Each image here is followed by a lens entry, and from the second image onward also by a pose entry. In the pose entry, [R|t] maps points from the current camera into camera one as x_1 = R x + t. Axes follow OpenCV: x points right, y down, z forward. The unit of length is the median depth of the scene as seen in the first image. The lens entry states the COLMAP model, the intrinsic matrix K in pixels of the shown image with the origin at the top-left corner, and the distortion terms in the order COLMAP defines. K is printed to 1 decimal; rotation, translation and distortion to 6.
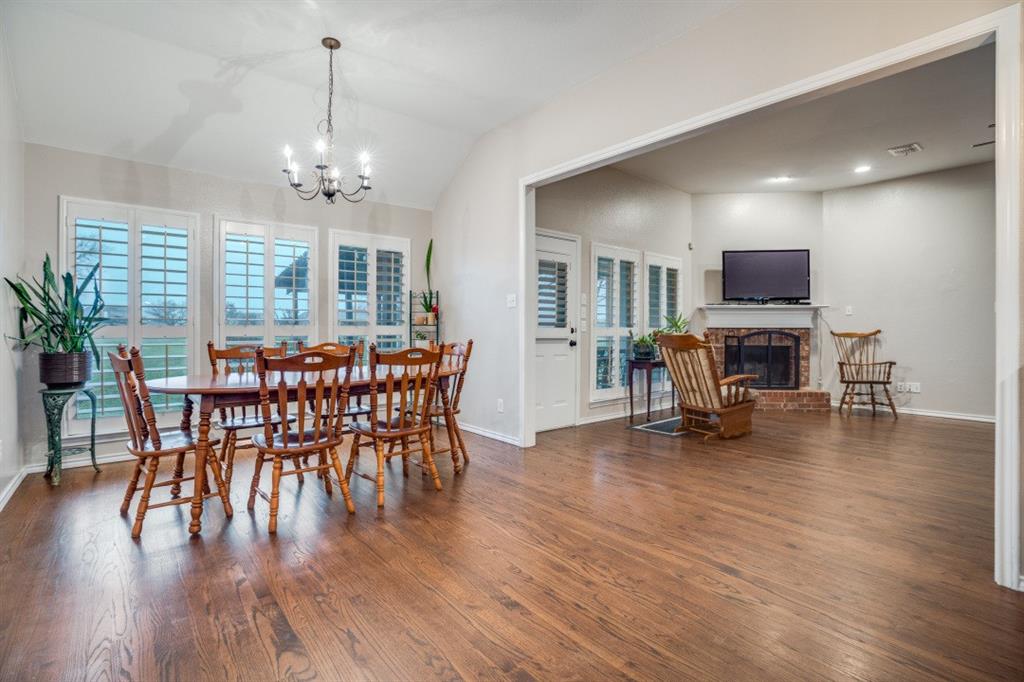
lens RADIAL K [[486.9, 0, 506.3], [0, 486.9, 331.9], [0, 0, 1]] dist [-0.036541, 0.012007]
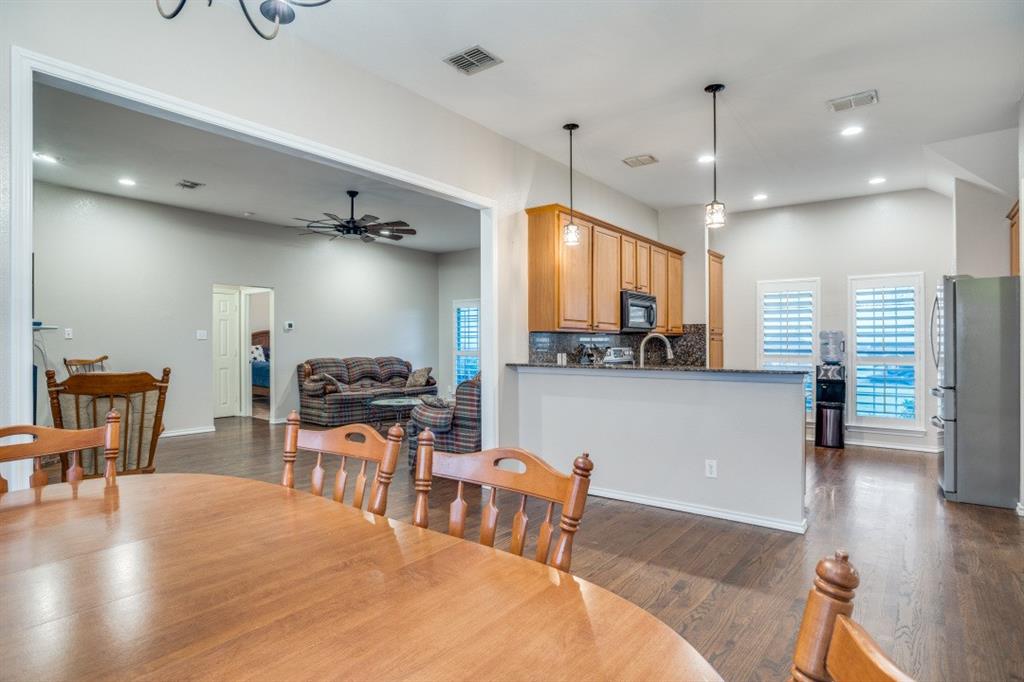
lens RADIAL K [[548.3, 0, 506.2], [0, 548.3, 344.1], [0, 0, 1]] dist [-0.018739, 0.001446]
pose [[-0.193712, -0.002544, 0.981055, -0.407238], [0.003643, 0.999988, 0.003312, -0.028626], [-0.981052, 0.004215, -0.193700, 0.467521]]
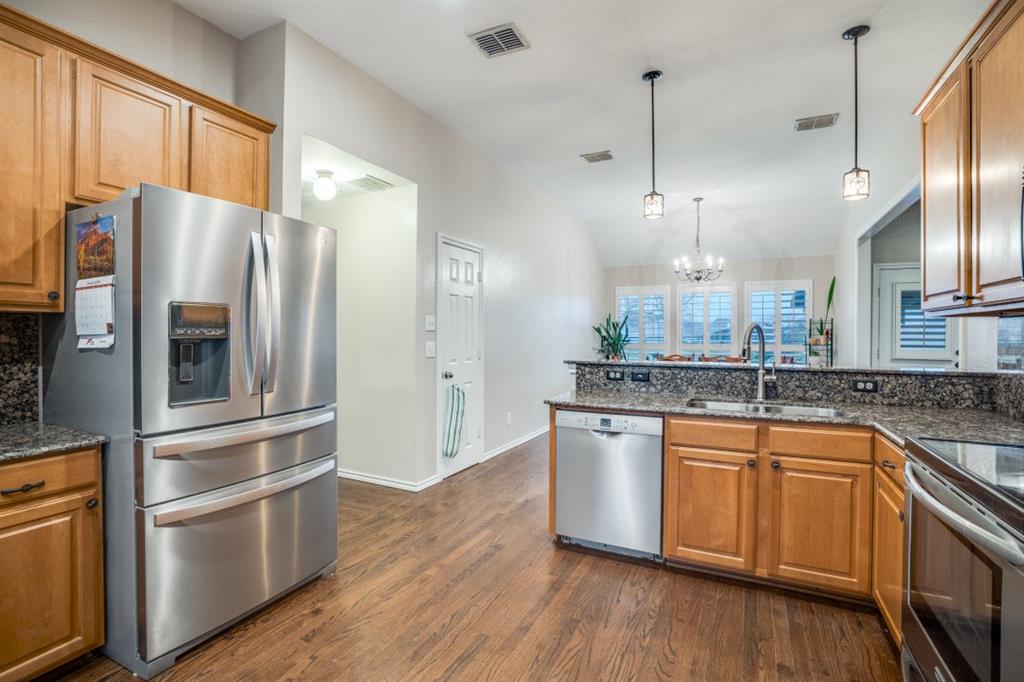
lens RADIAL K [[486.9, 0, 496.3], [0, 486.9, 336.8], [0, 0, 1]] dist [-0.036541, 0.012007]
pose [[0.390996, 0.002635, -0.920388, 0.607365], [-0.008991, 0.999959, -0.000957, -0.023599], [0.920348, 0.008649, 0.391004, -0.273491]]
